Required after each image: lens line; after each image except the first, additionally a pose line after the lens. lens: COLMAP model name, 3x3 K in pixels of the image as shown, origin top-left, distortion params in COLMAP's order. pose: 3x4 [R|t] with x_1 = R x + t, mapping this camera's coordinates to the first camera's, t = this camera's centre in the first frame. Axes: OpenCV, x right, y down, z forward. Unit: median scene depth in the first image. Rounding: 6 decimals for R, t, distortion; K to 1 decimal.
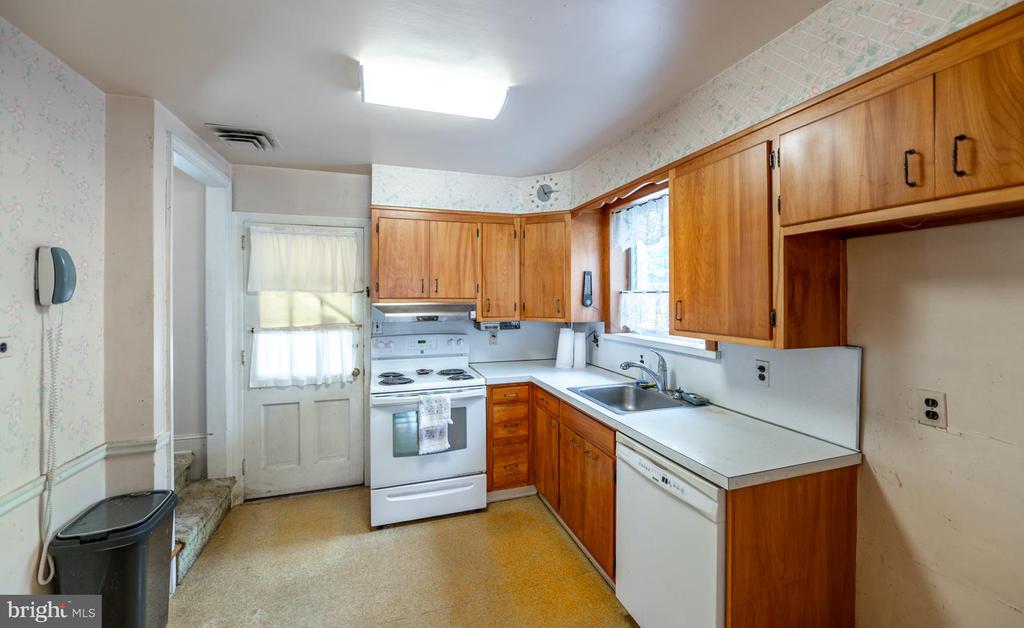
lens RADIAL K [[412.5, 0, 523.9], [0, 412.5, 295.3], [0, 0, 1]] dist [0.000272, 0.000001]
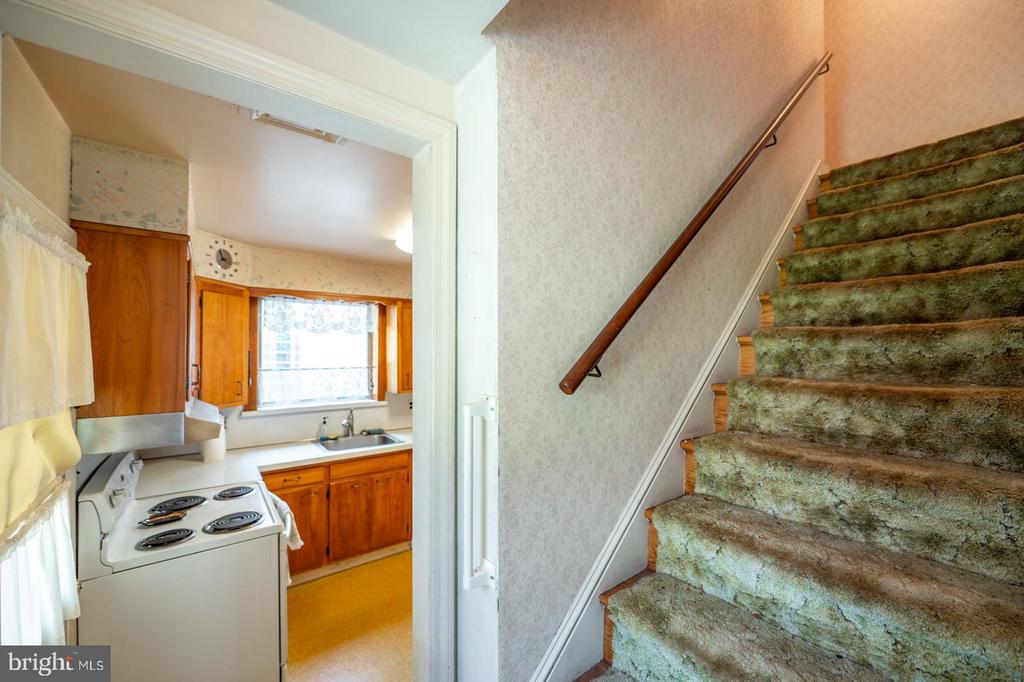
lens RADIAL K [[408.5, 0, 512.0], [0, 408.5, 341.0], [0, 0, 1]] dist [-0.000522, 0.000008]
pose [[-0.316157, 0.023694, 0.948411, -1.584475], [-0.000832, 0.999681, -0.025252, -0.091889], [-0.948706, -0.008772, -0.316037, 1.160212]]
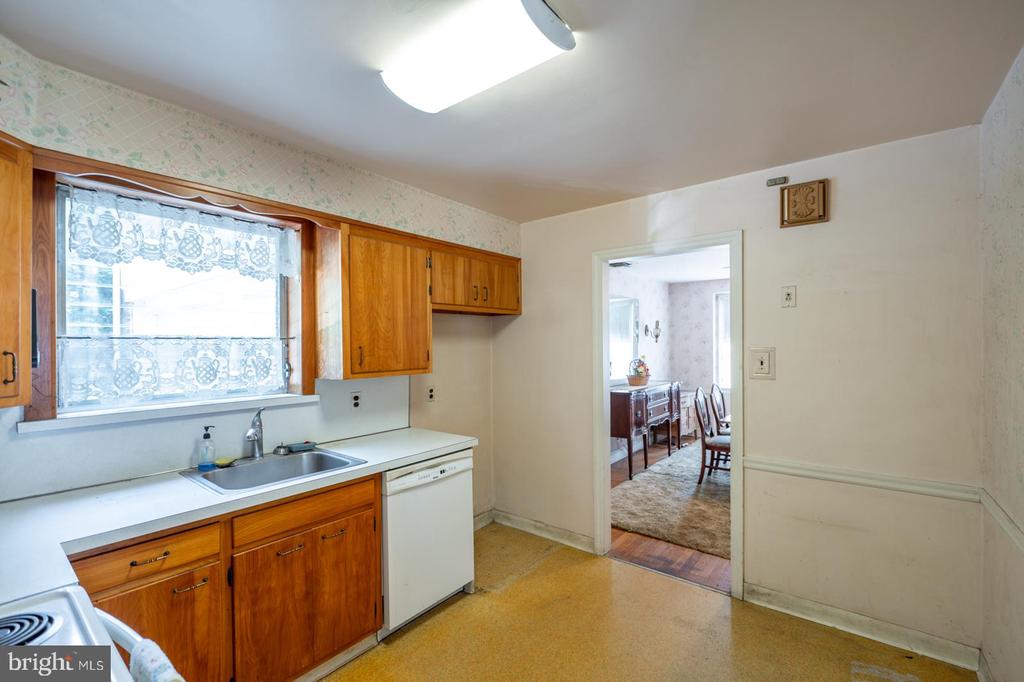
lens RADIAL K [[448.4, 0, 512.0], [0, 448.4, 341.0], [0, 0, 1]] dist [-0.008917, -0.000737]
pose [[-0.538985, 0.017288, 0.842138, -0.890123], [0.010662, 0.999849, -0.013701, 0.019547], [-0.842248, 0.001594, -0.539088, 1.332718]]
